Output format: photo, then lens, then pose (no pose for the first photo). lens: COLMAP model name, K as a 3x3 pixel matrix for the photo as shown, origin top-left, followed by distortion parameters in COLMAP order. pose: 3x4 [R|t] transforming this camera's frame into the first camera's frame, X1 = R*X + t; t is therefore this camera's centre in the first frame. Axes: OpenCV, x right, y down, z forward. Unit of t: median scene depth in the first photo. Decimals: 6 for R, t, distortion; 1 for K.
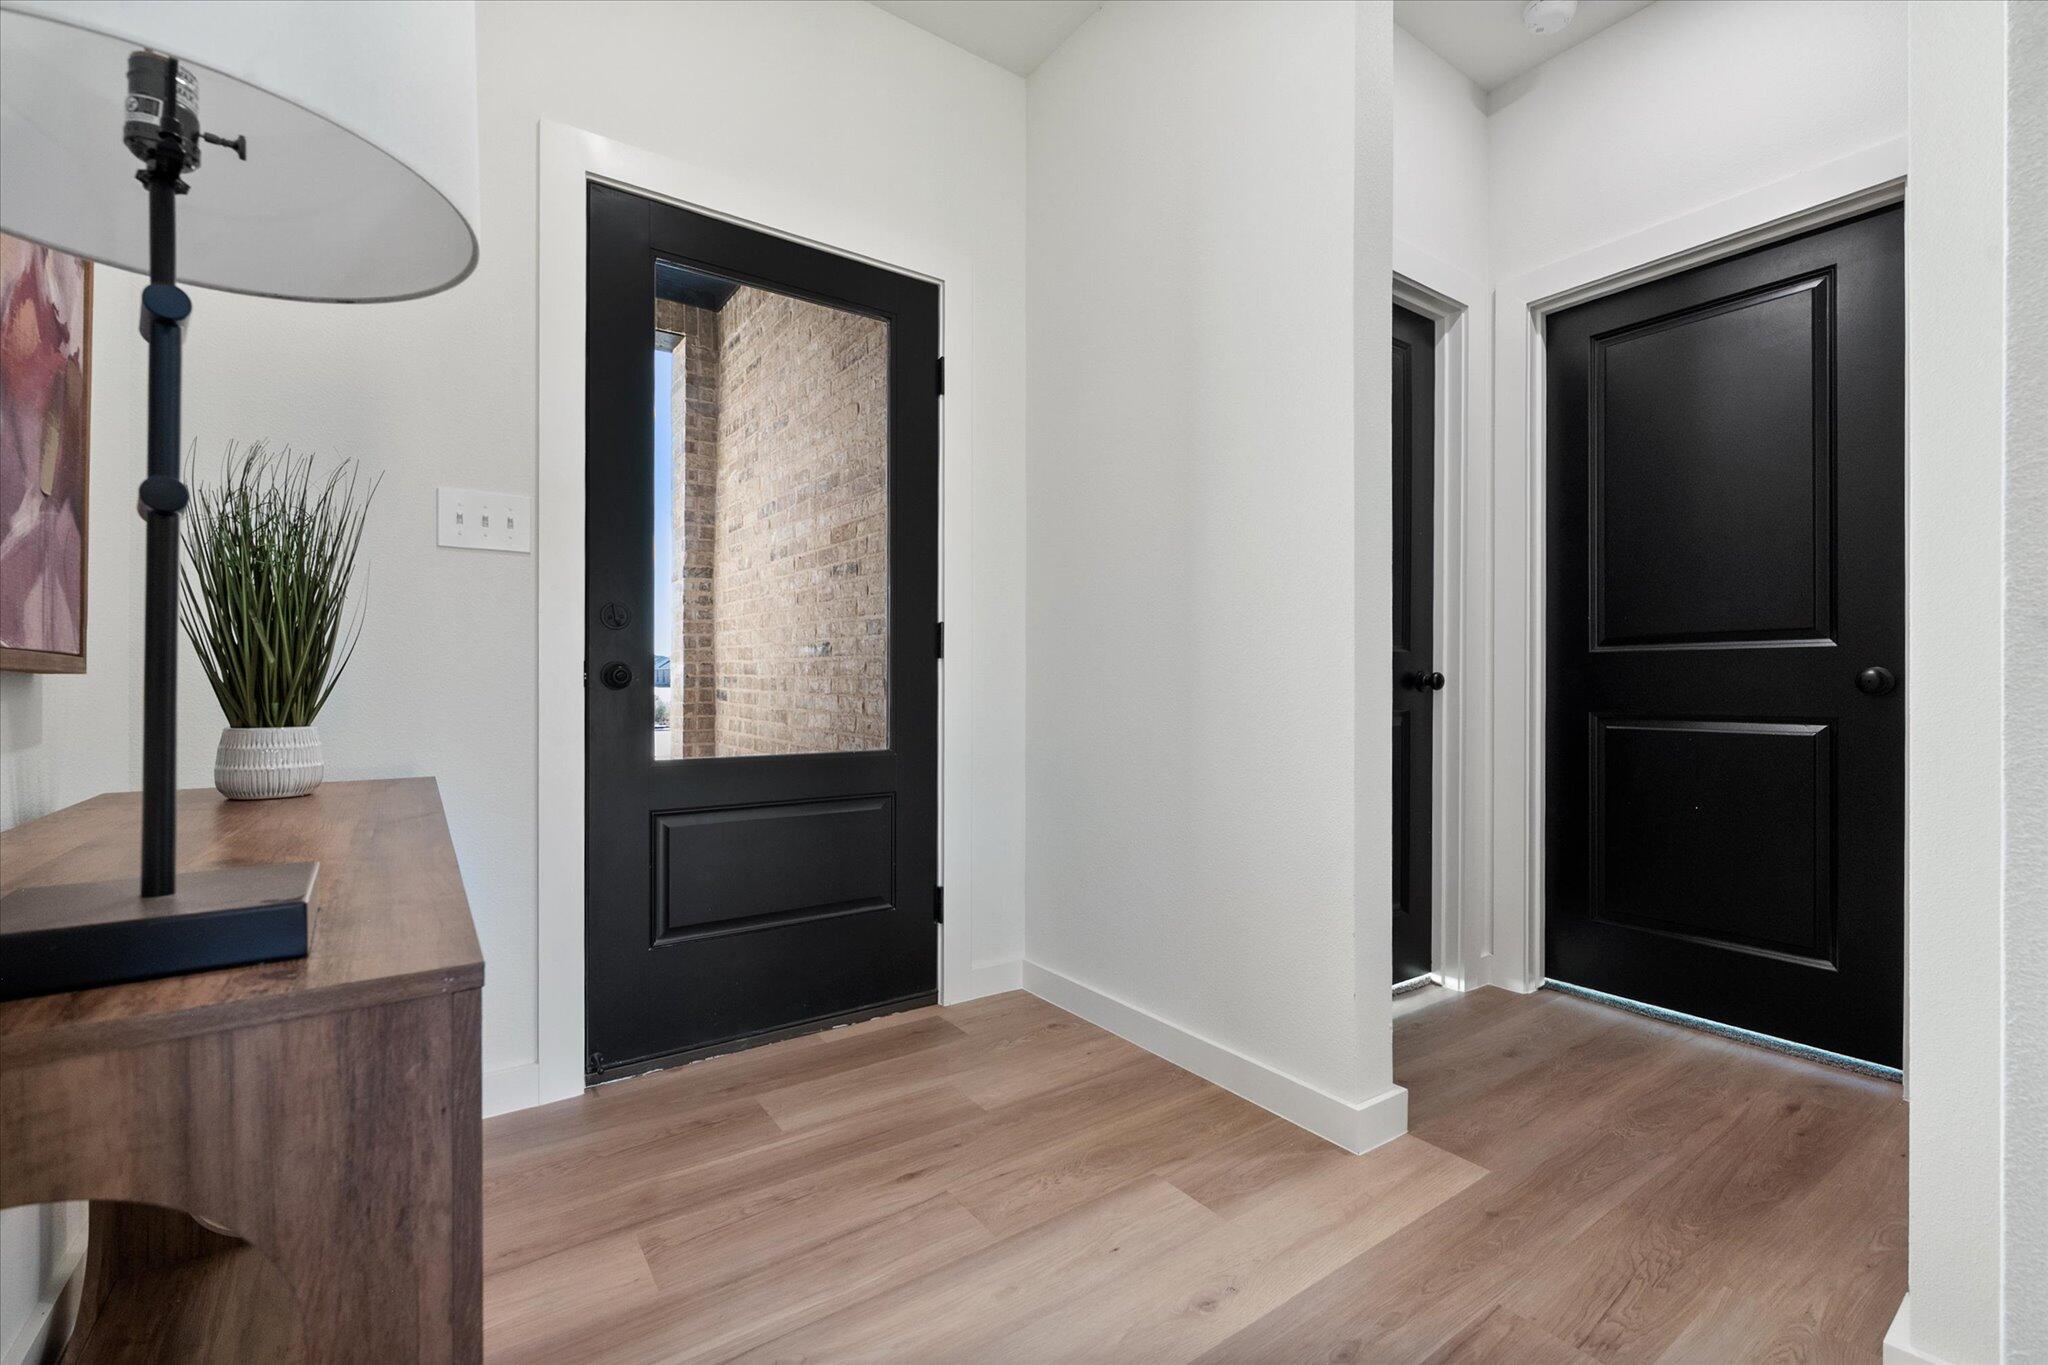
lens RADIAL K [[908.1, 0, 1022.1], [0, 908.1, 681.6], [0, 0, 1]] dist [-0.003290, 0.000080]
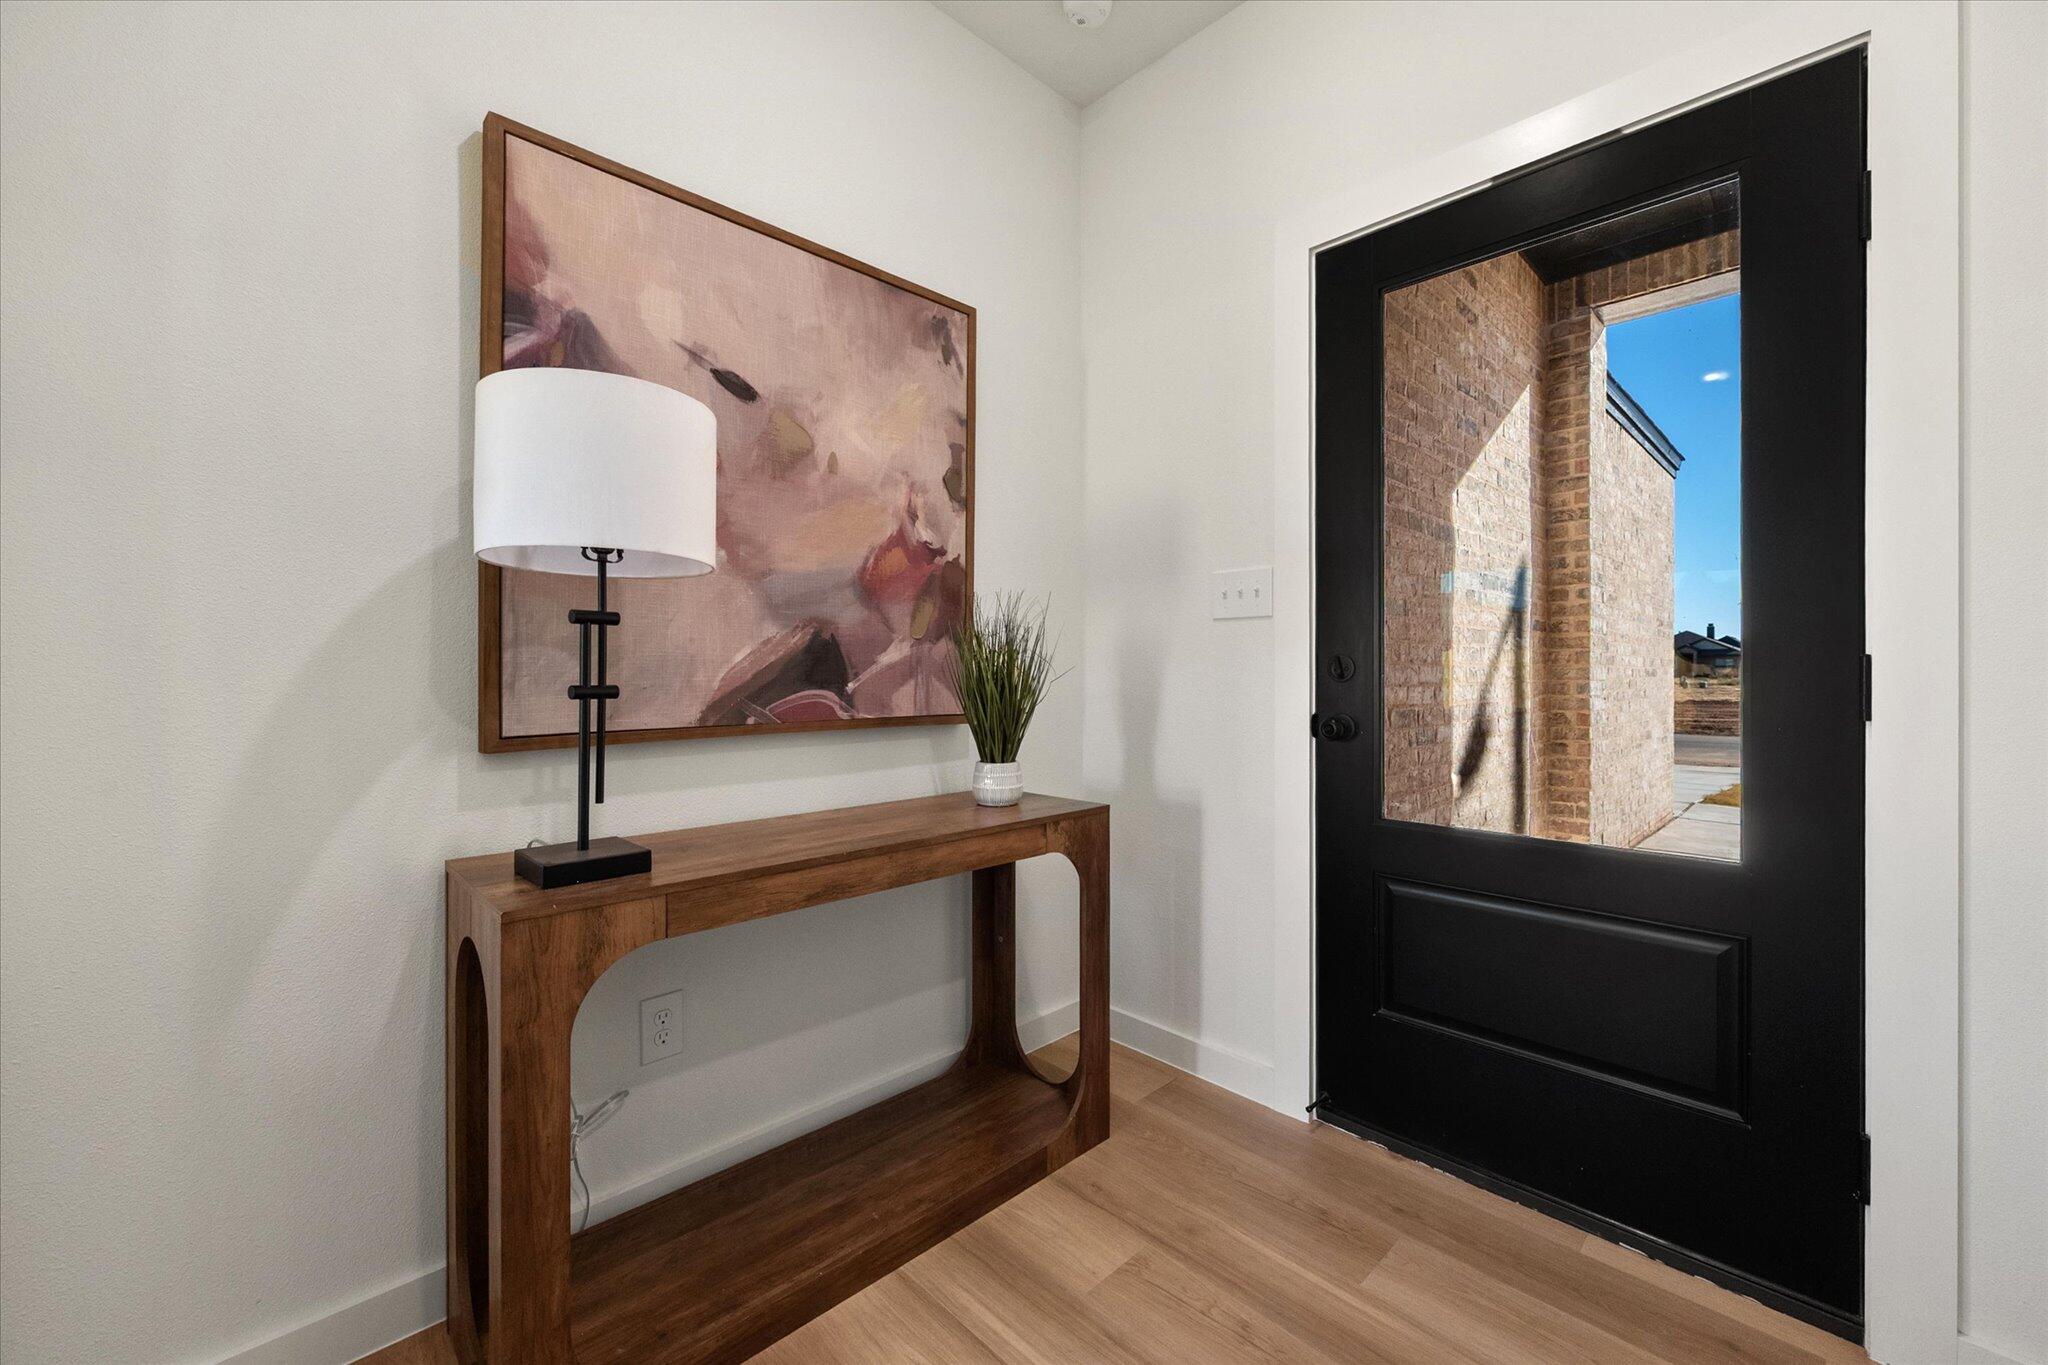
lens RADIAL K [[823.8, 0, 1027.2], [0, 823.8, 668.3], [0, 0, 1]] dist [0.003728, 0.000265]
pose [[0.136782, -0.007543, -0.990572, 0.457179], [0.004446, 0.999966, -0.007000, -0.074655], [0.990591, -0.003447, 0.136811, 0.585998]]
